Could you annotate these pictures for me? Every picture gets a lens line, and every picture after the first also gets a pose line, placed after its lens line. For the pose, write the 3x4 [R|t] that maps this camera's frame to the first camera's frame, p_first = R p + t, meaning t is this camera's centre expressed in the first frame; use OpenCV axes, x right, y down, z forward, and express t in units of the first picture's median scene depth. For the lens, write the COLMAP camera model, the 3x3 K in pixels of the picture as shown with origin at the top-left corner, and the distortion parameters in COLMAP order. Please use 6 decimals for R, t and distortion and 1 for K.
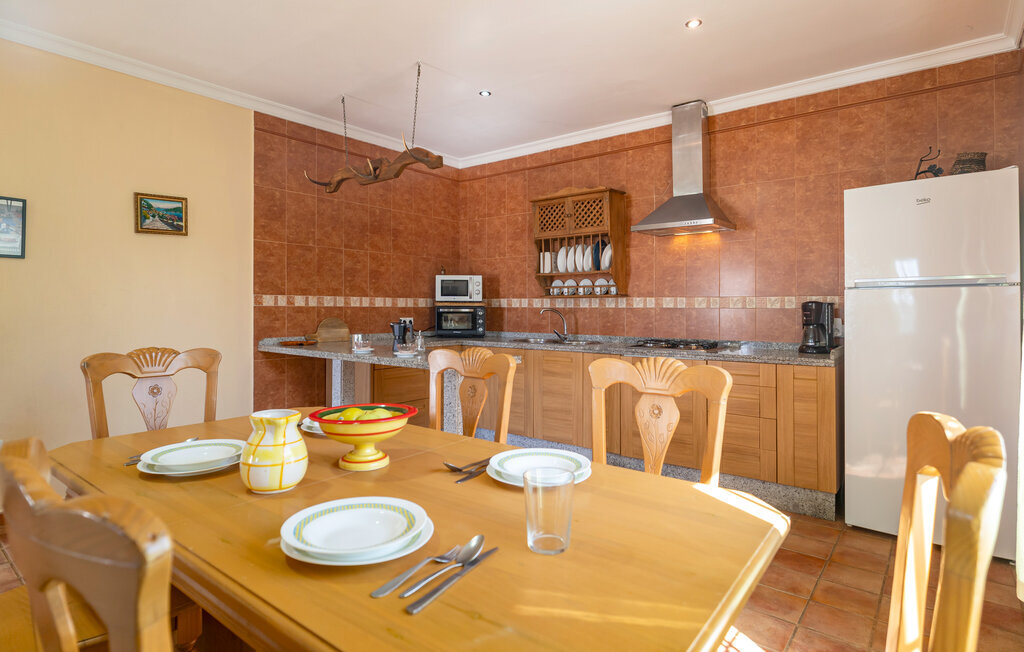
lens RADIAL K [[525.4, 0, 509.5], [0, 525.4, 290.9], [0, 0, 1]] dist [0.000500, 0.000943]
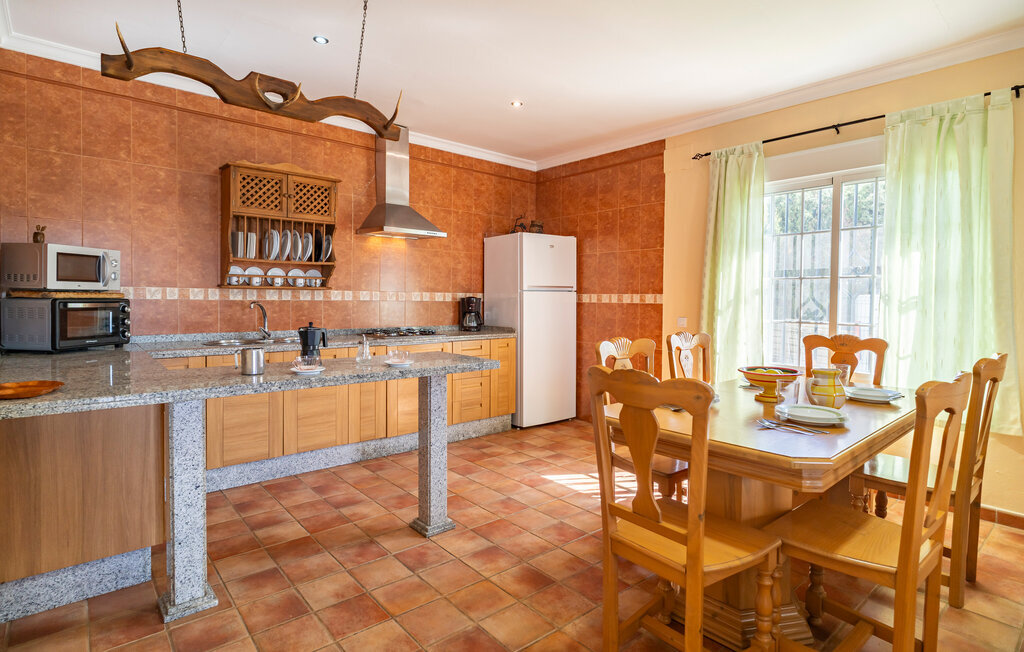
lens RADIAL K [[535.7, 0, 516.2], [0, 535.7, 313.2], [0, 0, 1]] dist [-0.001433, 0.000378]
pose [[0.182309, -0.025196, 0.982918, -0.726528], [-0.036400, 0.998813, 0.032354, 0.010167], [-0.982567, -0.041677, 0.181175, 0.468538]]
